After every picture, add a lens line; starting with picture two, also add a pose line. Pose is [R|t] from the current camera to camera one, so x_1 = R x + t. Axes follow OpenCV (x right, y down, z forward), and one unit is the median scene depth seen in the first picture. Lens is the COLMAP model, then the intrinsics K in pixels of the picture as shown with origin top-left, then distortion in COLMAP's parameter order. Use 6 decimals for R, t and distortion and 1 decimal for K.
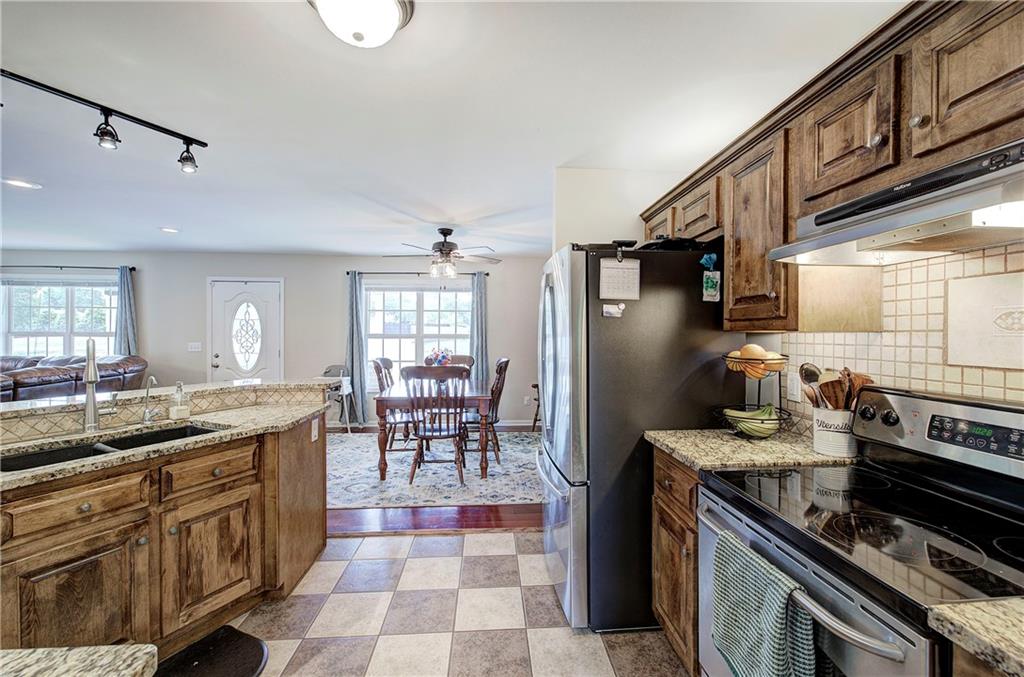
lens RADIAL K [[431.8, 0, 514.8], [0, 431.8, 335.9], [0, 0, 1]] dist [-0.008165, 0.002363]
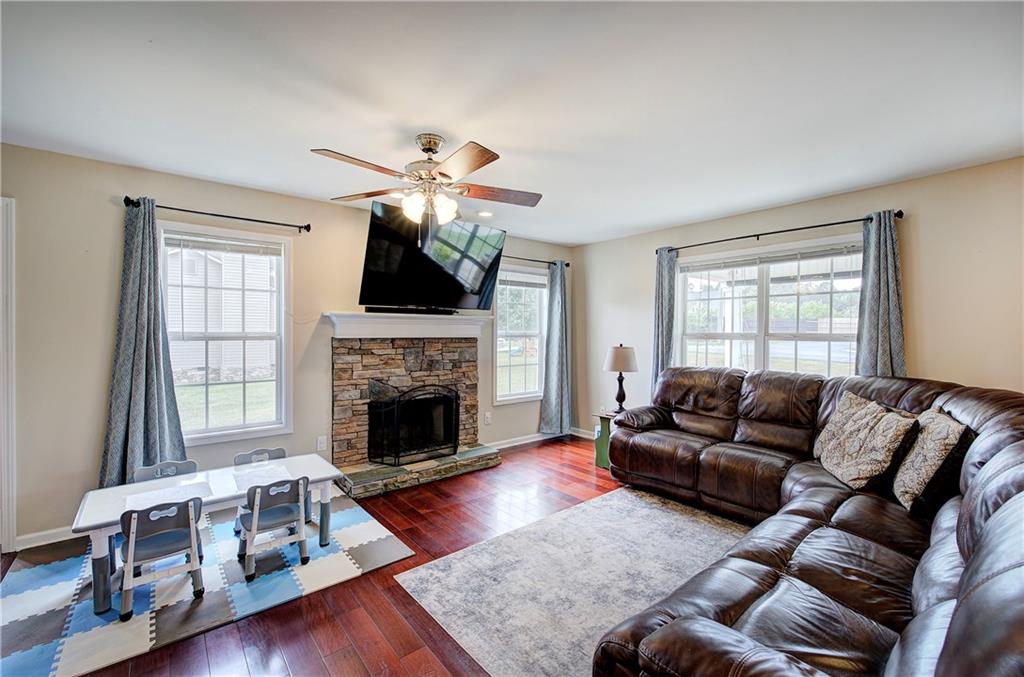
lens RADIAL K [[431.8, 0, 518.3], [0, 431.8, 335.2], [0, 0, 1]] dist [-0.008165, 0.002363]
pose [[0.581799, 0.003062, -0.813327, -1.757083], [-0.003061, 0.999994, 0.001575, -0.015430], [0.813327, 0.001573, 0.581805, 0.751686]]
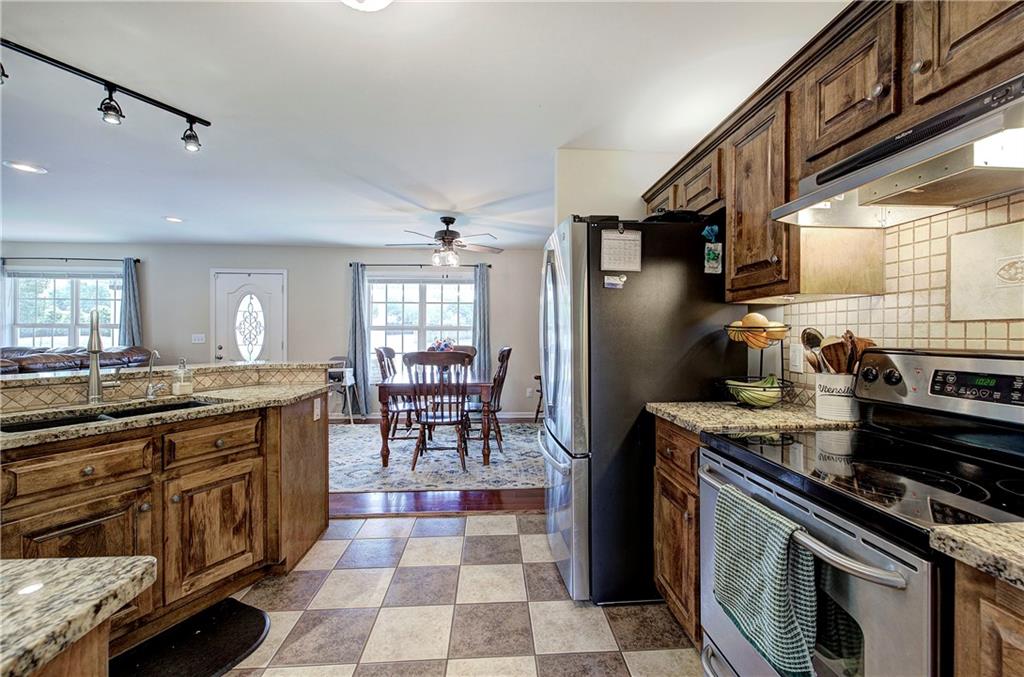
lens RADIAL K [[431.8, 0, 515.6], [0, 431.8, 340.3], [0, 0, 1]] dist [-0.008165, 0.002363]
pose [[0.999984, -0.000746, -0.005599, 0.004186], [0.000735, 0.999998, -0.002004, 0.078306], [0.005601, 0.002000, 0.999982, 0.000043]]
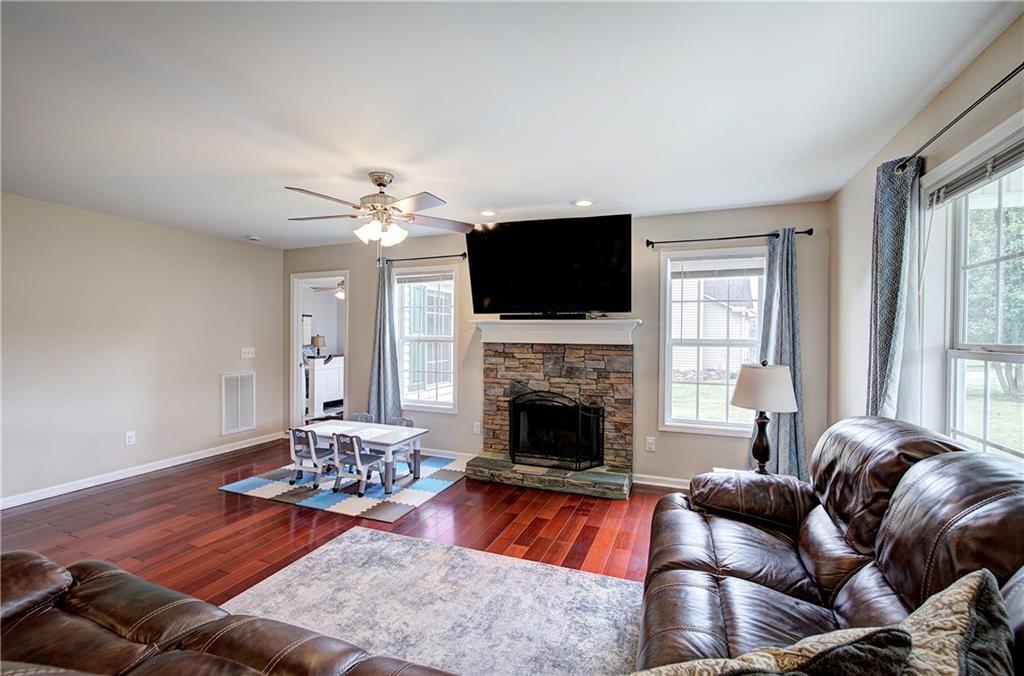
lens RADIAL K [[431.8, 0, 518.1], [0, 431.8, 338.9], [0, 0, 1]] dist [-0.008165, 0.002363]
pose [[-0.427309, -0.002238, -0.904103, -1.777245], [-0.014238, 0.999890, 0.004254, -0.024858], [0.903993, 0.014691, -0.427294, 2.027992]]
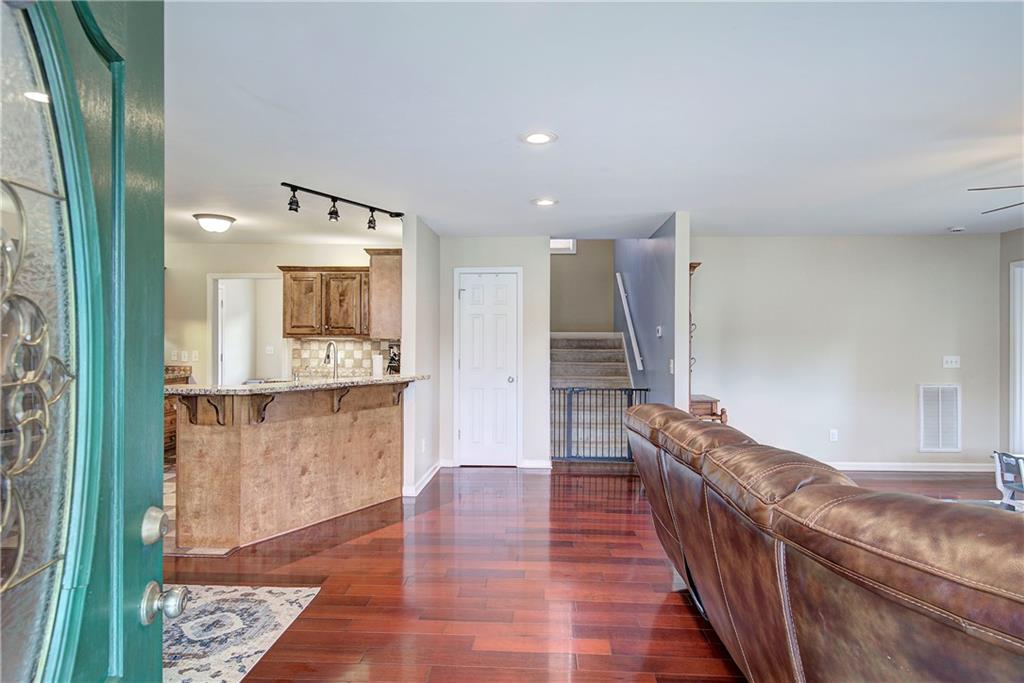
lens RADIAL K [[561.8, 0, 519.9], [0, 561.8, 337.9], [0, 0, 1]] dist [0.008566, -0.002670]
pose [[-0.993107, -0.007682, 0.116962, -1.591122], [-0.007658, 0.999970, 0.000653, -0.018357], [-0.116964, -0.000248, -0.993136, 2.504329]]
